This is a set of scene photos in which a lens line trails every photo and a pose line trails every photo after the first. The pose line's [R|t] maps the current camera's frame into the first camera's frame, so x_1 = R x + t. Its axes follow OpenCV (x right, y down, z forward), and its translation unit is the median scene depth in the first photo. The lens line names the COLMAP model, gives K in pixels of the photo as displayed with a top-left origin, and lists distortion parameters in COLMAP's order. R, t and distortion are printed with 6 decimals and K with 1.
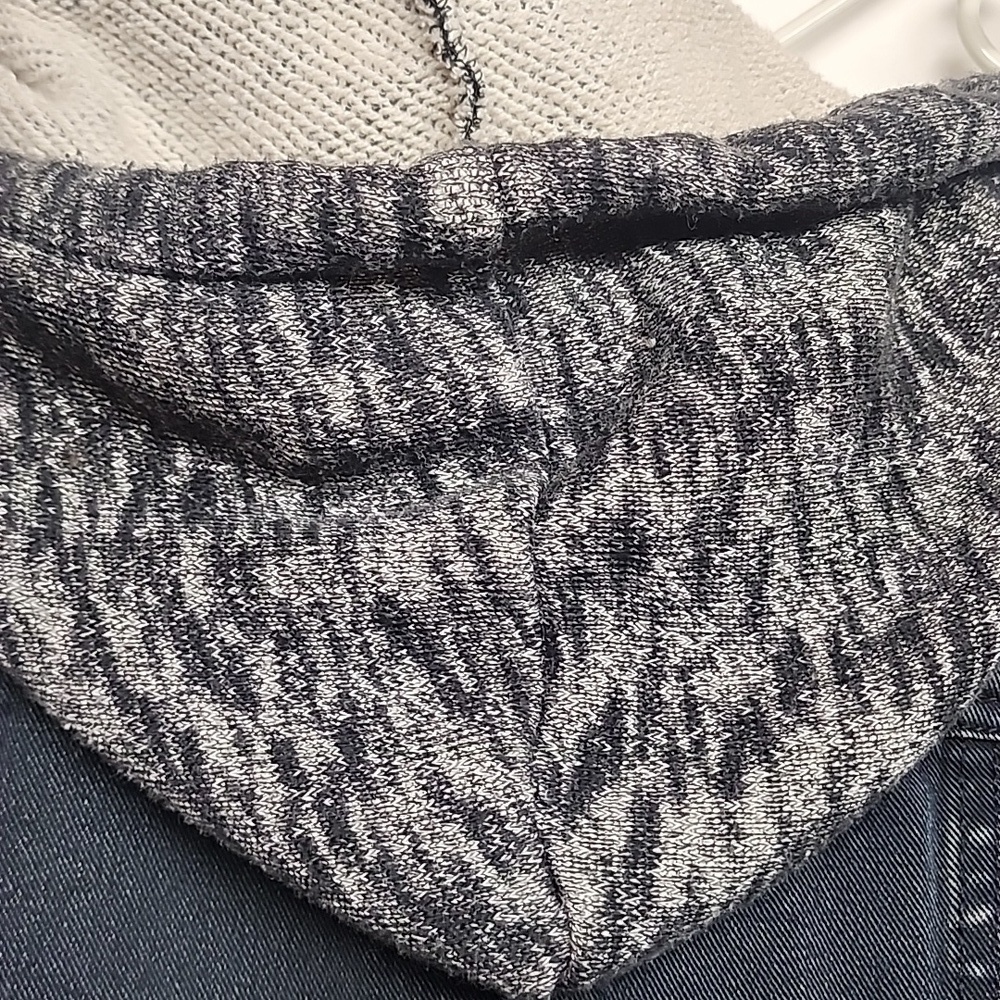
lens RADIAL K [[1447.1, 0, 501.0], [0, 1447.1, 520.0], [0, 0, 1]] dist [0.186242, -0.651276]
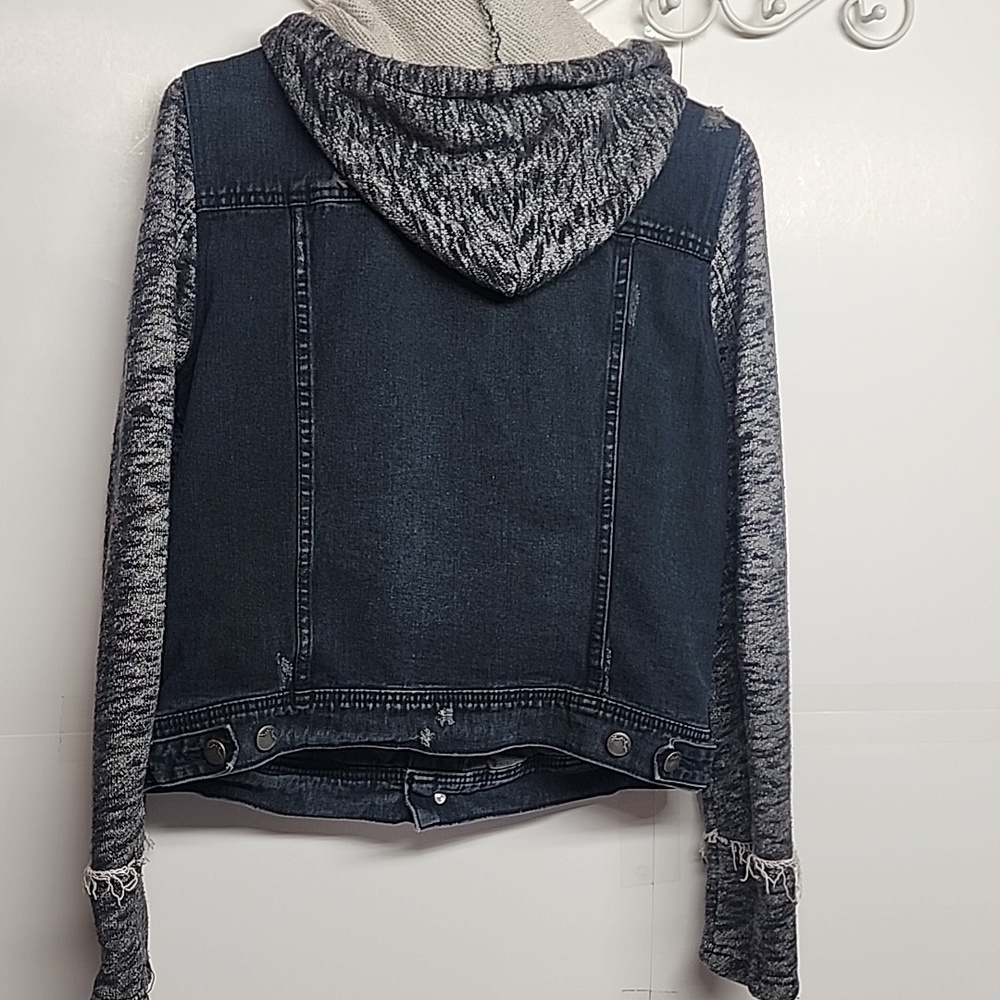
lens RADIAL K [[1447.1, 0, 501.0], [0, 1447.1, 520.0], [0, 0, 1]] dist [0.186242, -0.651276]
pose [[0.985864, 0.010971, 0.167189, -0.632501], [-0.046620, 0.976409, 0.210835, 0.094937], [-0.160931, -0.215649, 0.963118, -2.830063]]
